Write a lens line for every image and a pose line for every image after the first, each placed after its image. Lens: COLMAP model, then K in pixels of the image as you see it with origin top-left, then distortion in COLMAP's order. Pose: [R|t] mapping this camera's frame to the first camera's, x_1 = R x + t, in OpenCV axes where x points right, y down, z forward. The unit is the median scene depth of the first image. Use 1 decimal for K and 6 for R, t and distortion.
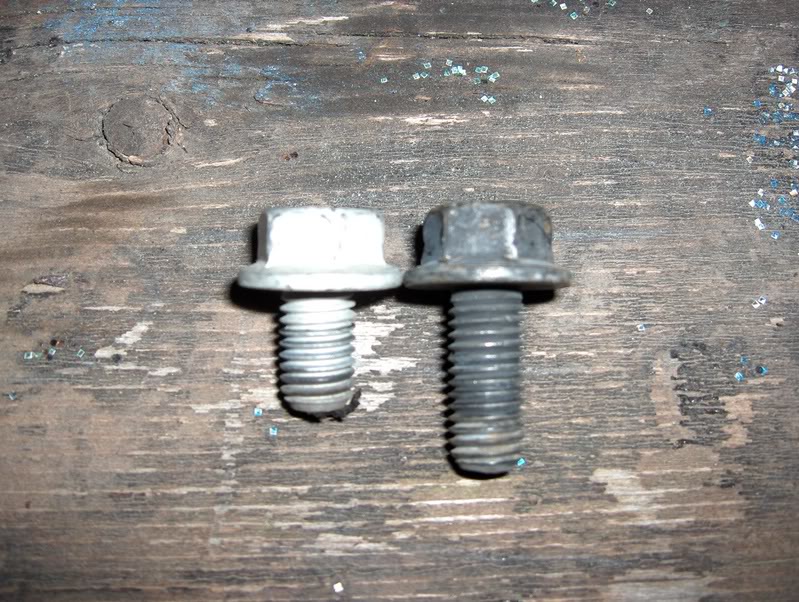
lens RADIAL K [[1012.7, 0, 399.5], [0, 1012.7, 301.0], [0, 0, 1]] dist [-0.173624, 0.013505]
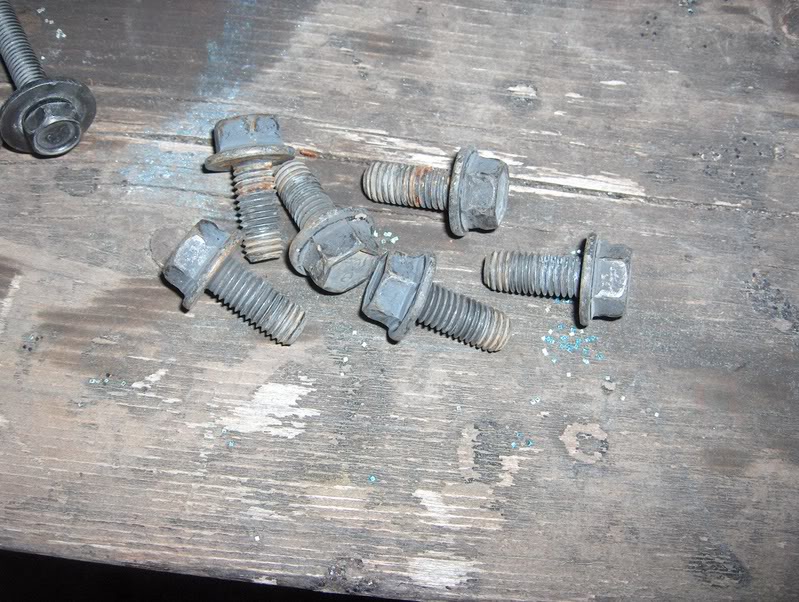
lens RADIAL K [[1012.7, 0, 399.5], [0, 1012.7, 301.0], [0, 0, 1]] dist [-0.173624, 0.013505]
pose [[0.993147, 0.116567, -0.008435, 0.142562], [-0.116551, 0.993182, 0.002437, -0.146929], [0.008662, -0.001438, 0.999961, -0.693159]]
